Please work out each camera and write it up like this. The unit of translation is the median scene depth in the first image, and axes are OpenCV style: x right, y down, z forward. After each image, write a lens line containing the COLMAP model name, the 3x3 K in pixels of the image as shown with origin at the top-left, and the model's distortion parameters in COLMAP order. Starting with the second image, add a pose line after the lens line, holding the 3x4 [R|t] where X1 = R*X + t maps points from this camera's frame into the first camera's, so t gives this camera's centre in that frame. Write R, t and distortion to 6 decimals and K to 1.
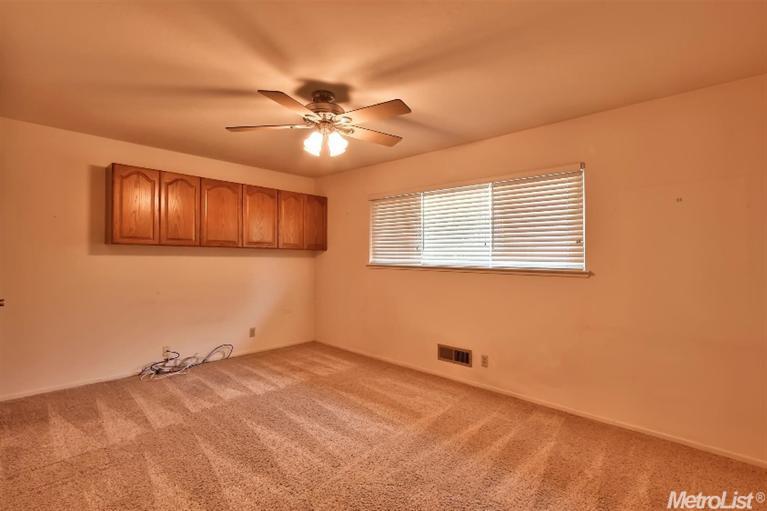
lens RADIAL K [[356.6, 0, 378.7], [0, 356.6, 254.1], [0, 0, 1]] dist [-0.019606, 0.005240]
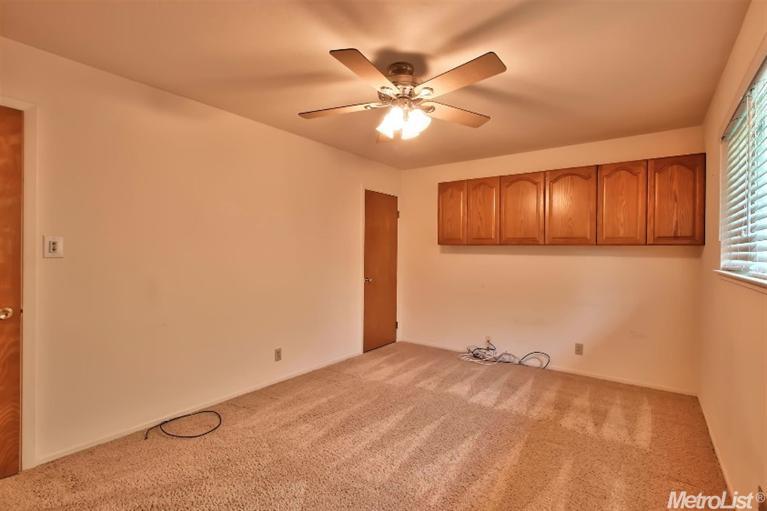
lens RADIAL K [[356.6, 0, 379.1], [0, 356.6, 256.4], [0, 0, 1]] dist [-0.019606, 0.005240]
pose [[0.124429, 0.004821, -0.992217, 0.459087], [-0.002056, 0.999987, 0.004601, 0.007776], [0.992226, 0.001467, 0.124437, 0.531191]]
